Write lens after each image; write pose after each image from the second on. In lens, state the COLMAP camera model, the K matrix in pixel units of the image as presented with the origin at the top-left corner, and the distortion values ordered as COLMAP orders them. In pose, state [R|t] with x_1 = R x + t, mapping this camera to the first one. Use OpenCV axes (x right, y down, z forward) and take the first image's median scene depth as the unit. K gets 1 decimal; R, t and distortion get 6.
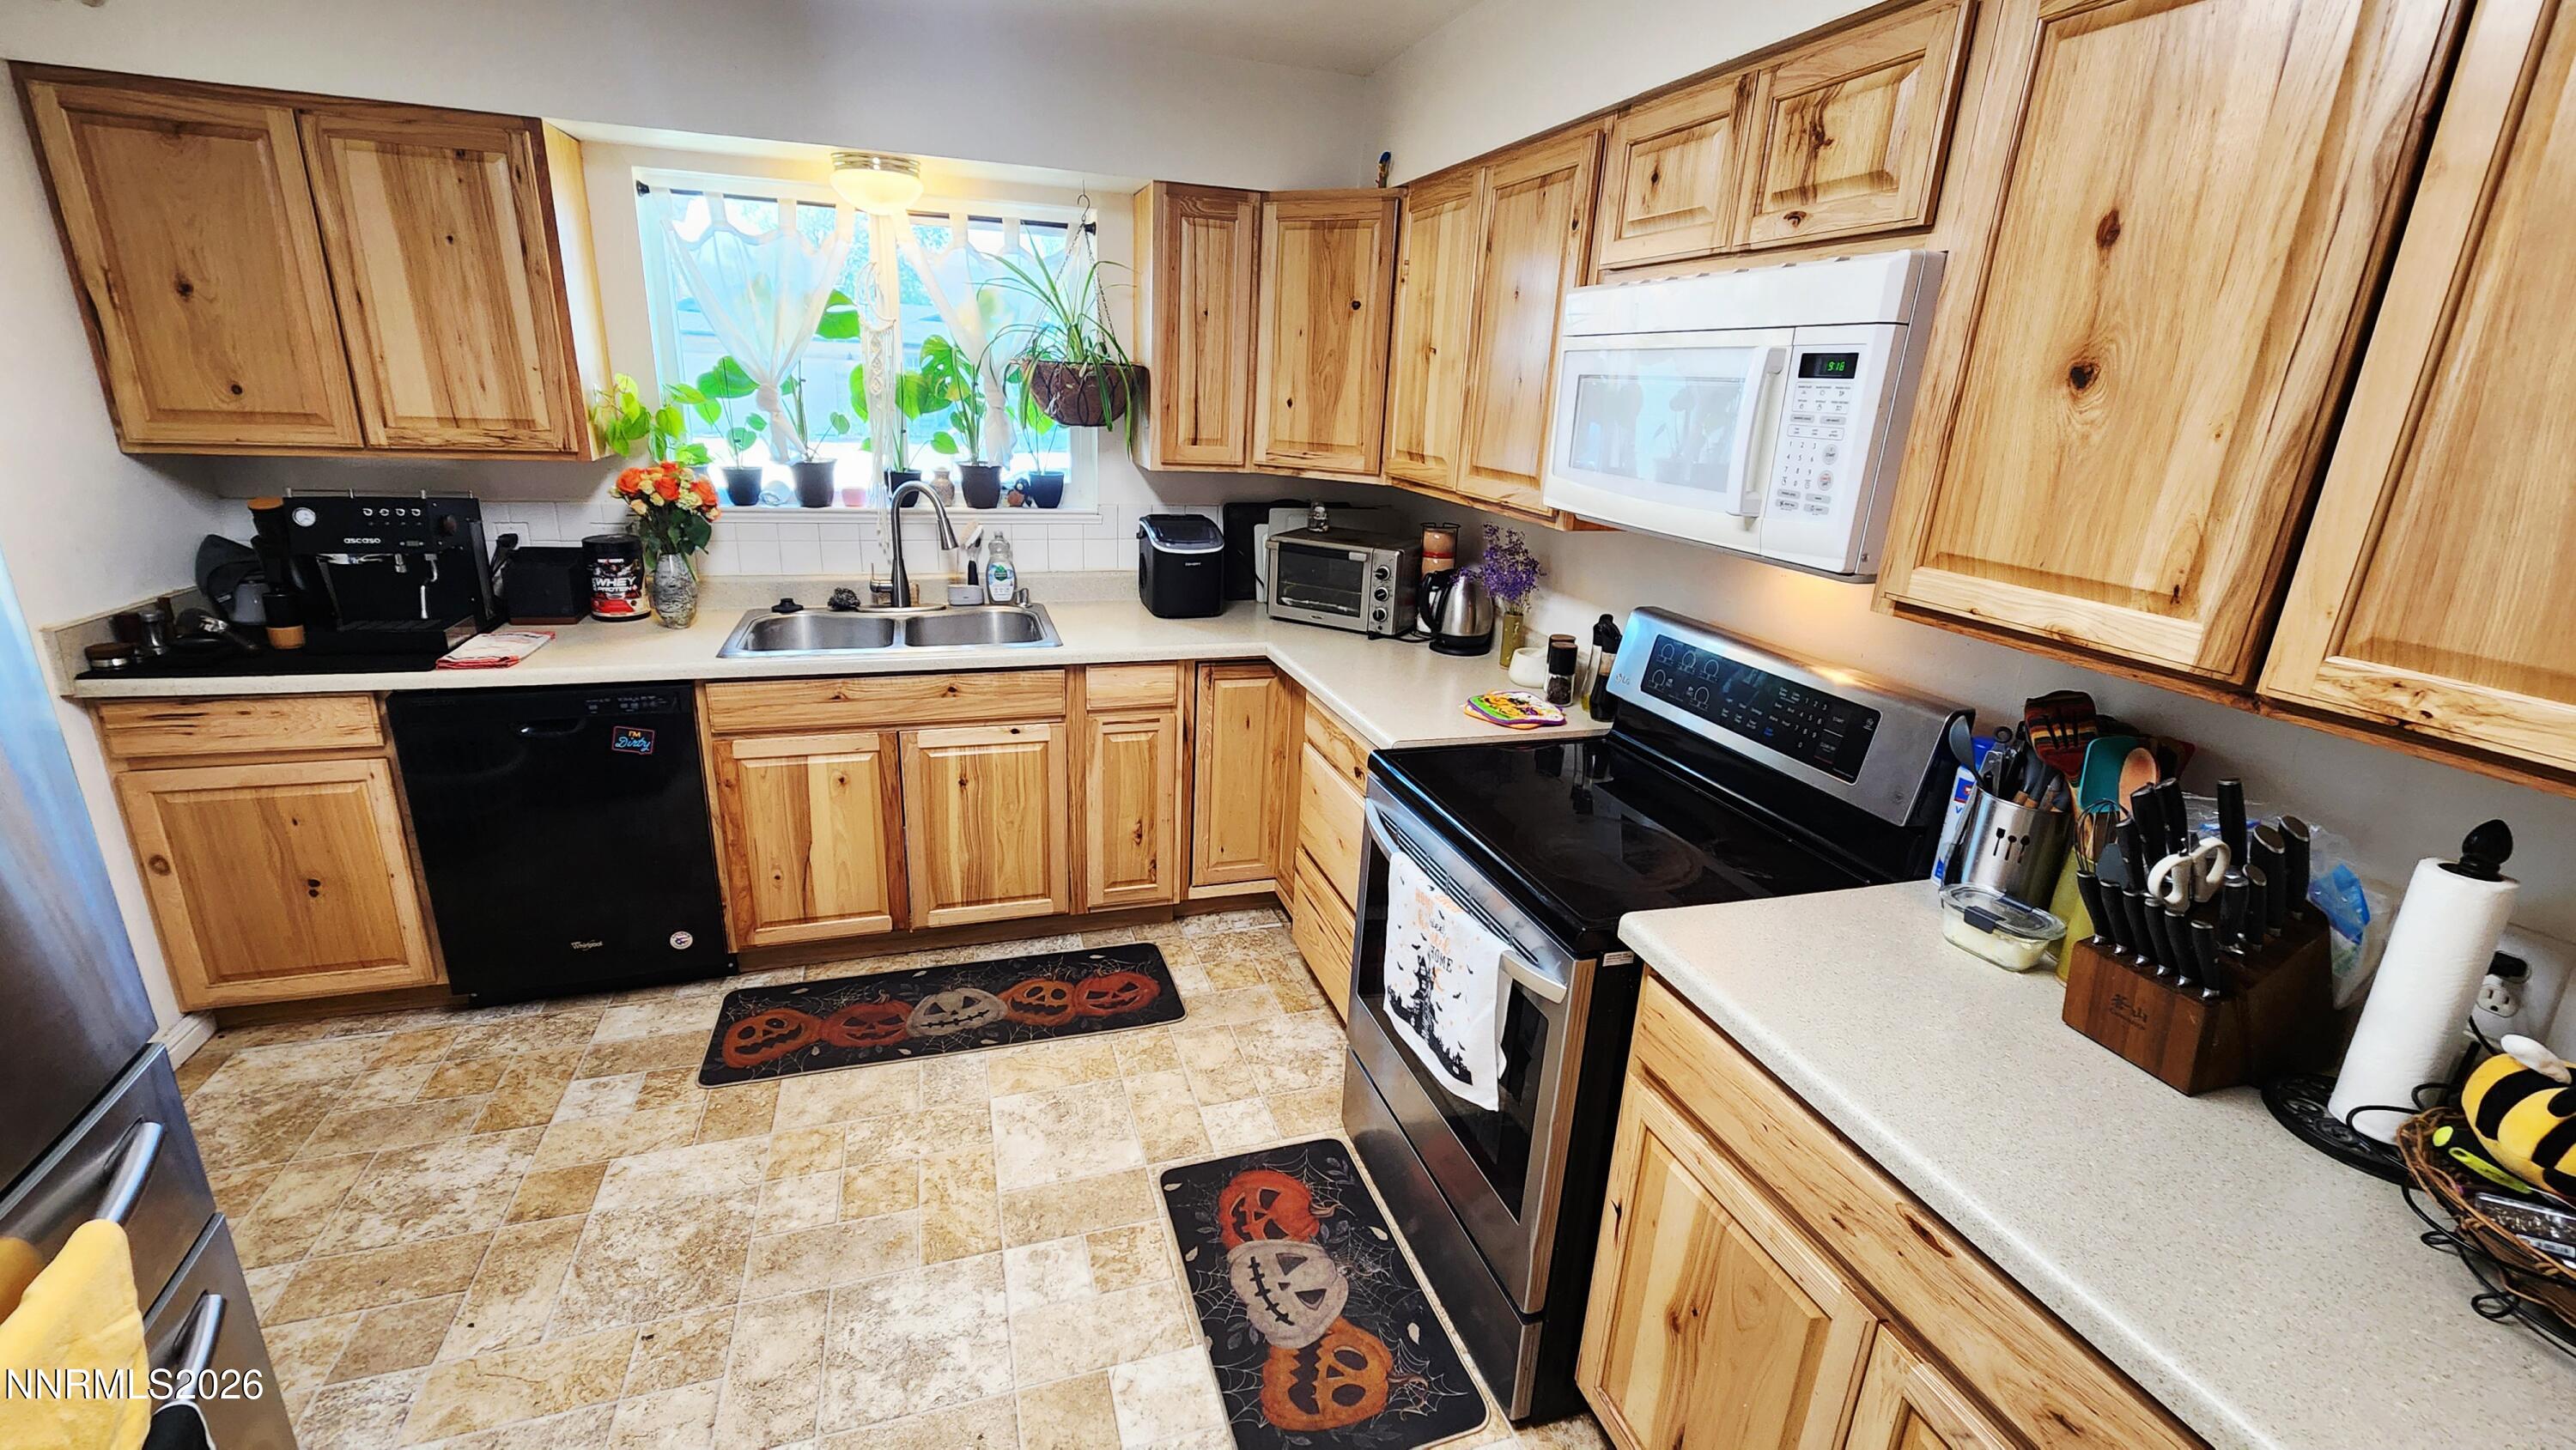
lens RADIAL K [[1049.3, 0, 1277.1], [0, 1049.3, 711.0], [0, 0, 1]] dist [0.005836, -0.001037]
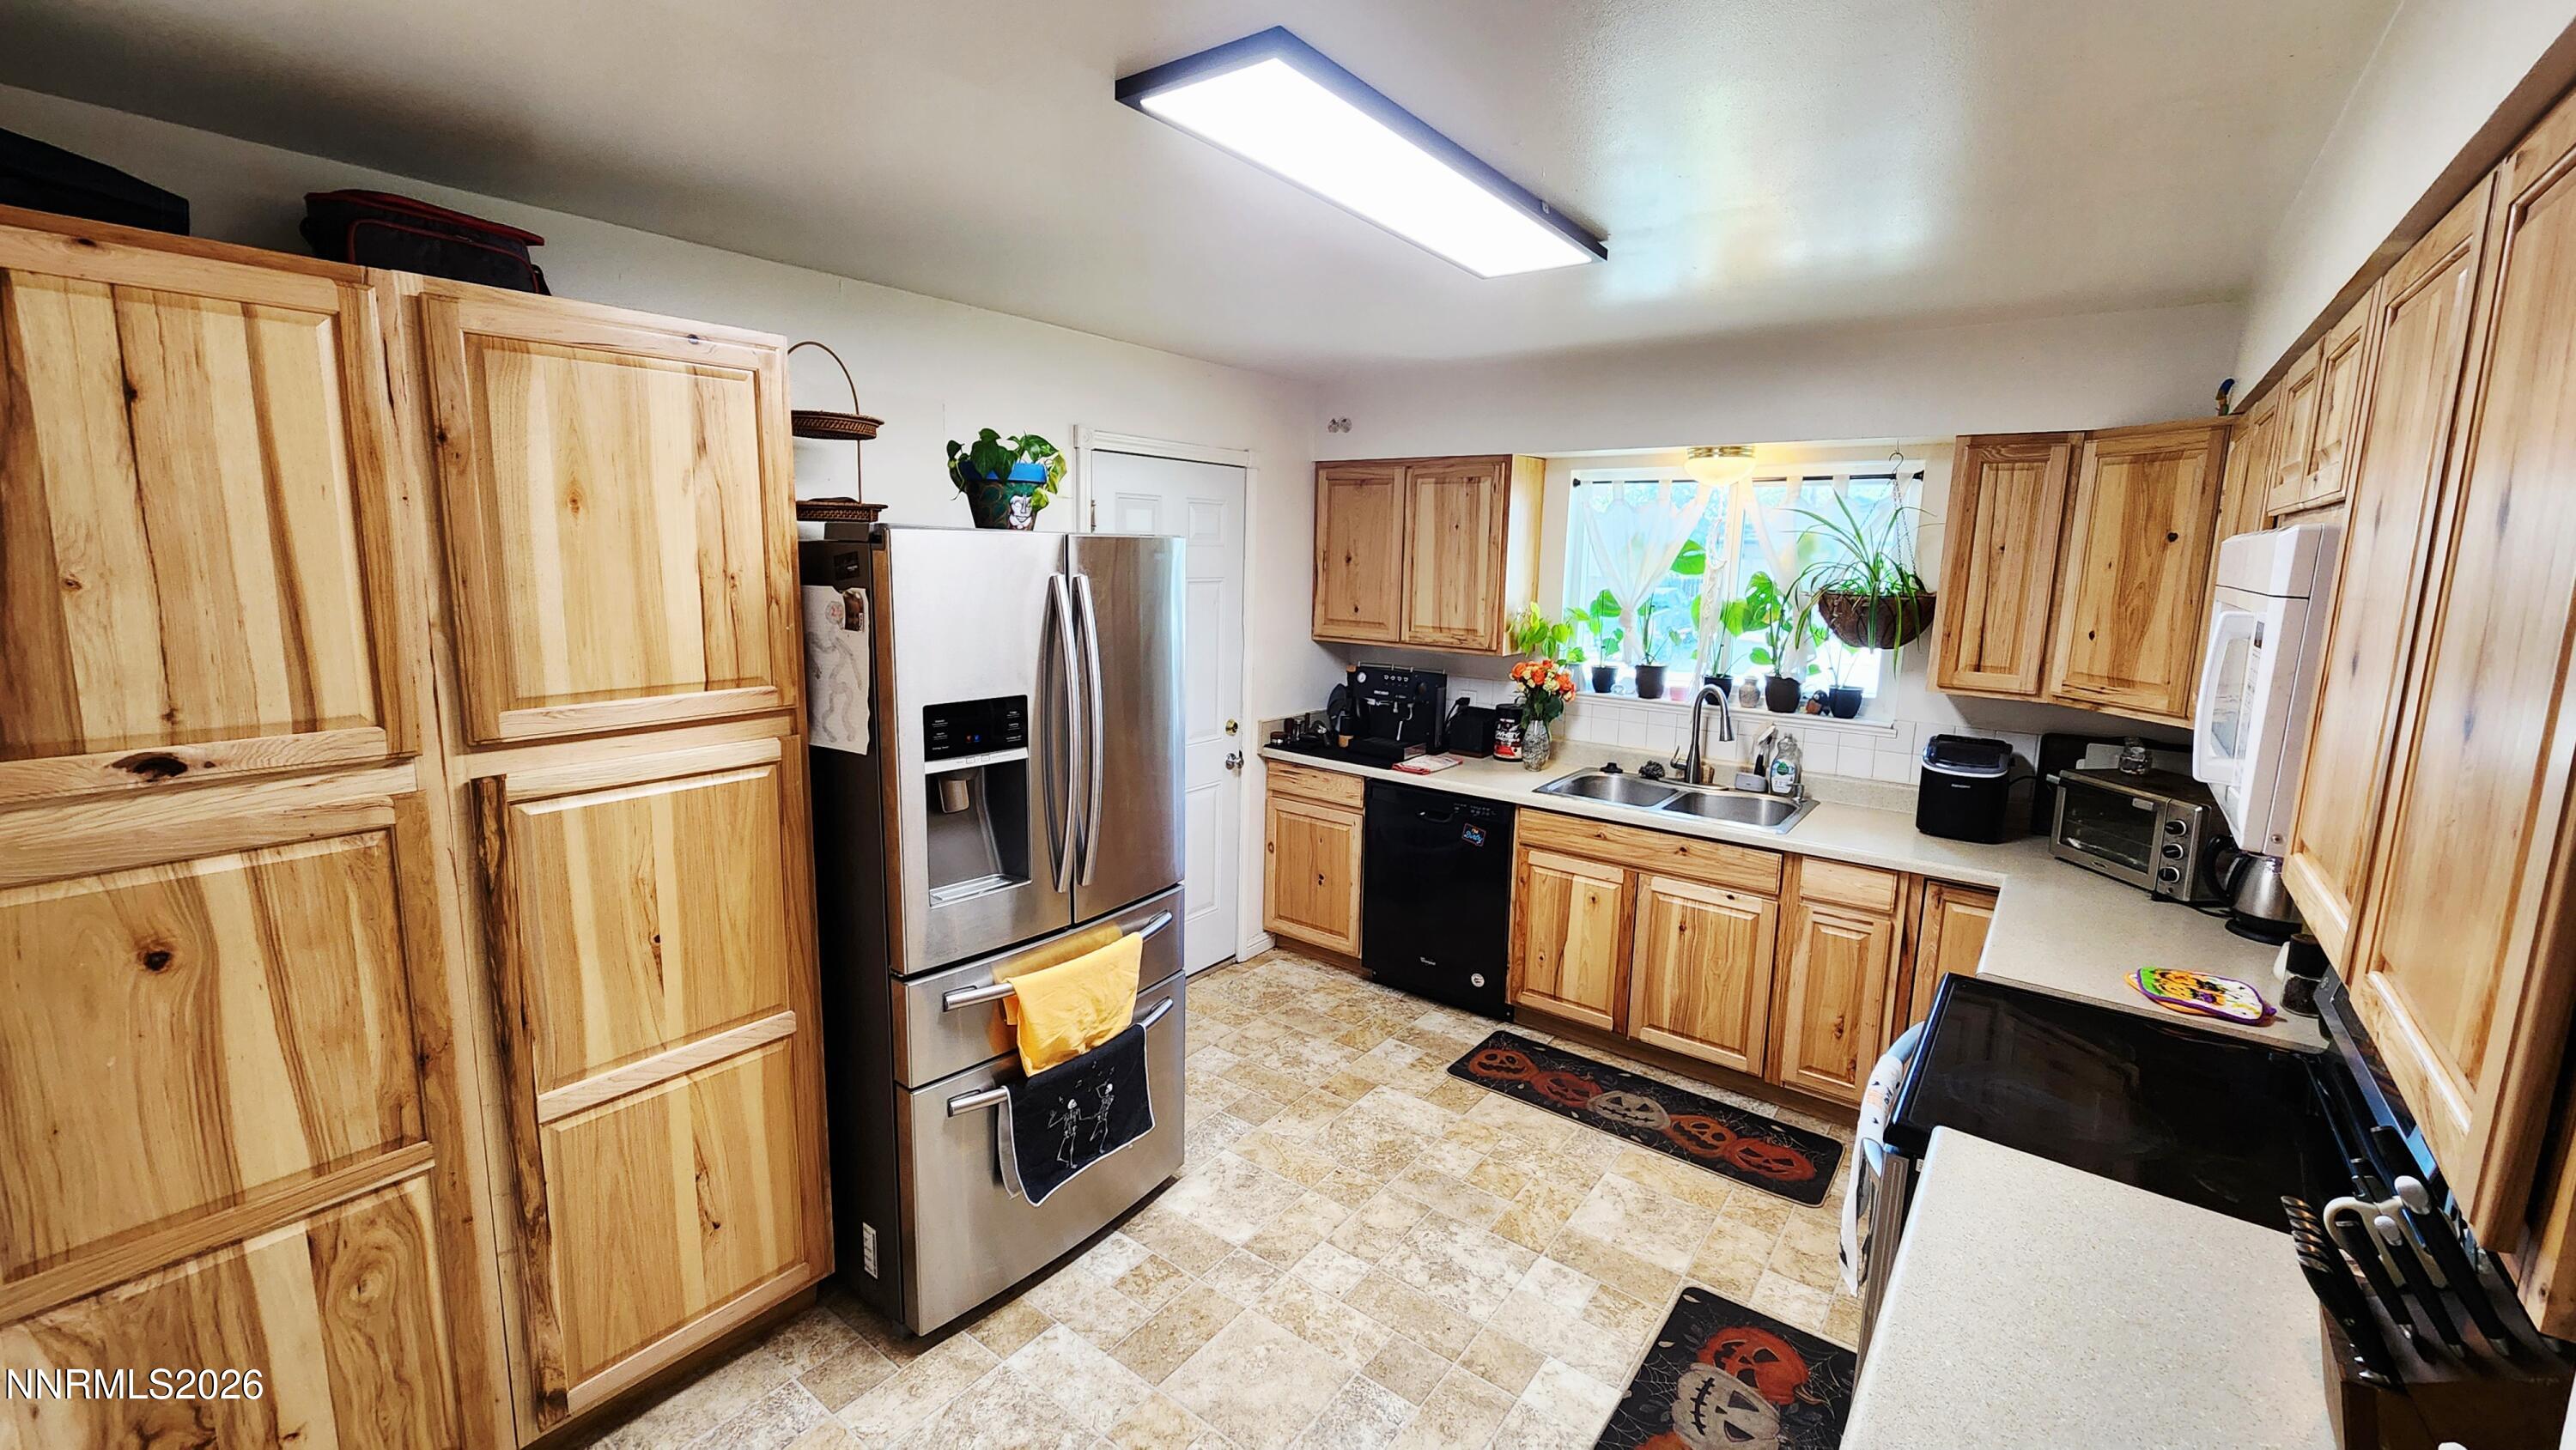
lens RADIAL K [[1049.3, 0, 1284.8], [0, 1049.3, 719.4], [0, 0, 1]] dist [0.005836, -0.001037]
pose [[0.572198, 0.103822, -0.813517, 0.415562], [-0.243458, 0.968742, -0.047608, 0.004280], [0.783146, 0.225299, 0.579589, -0.120681]]
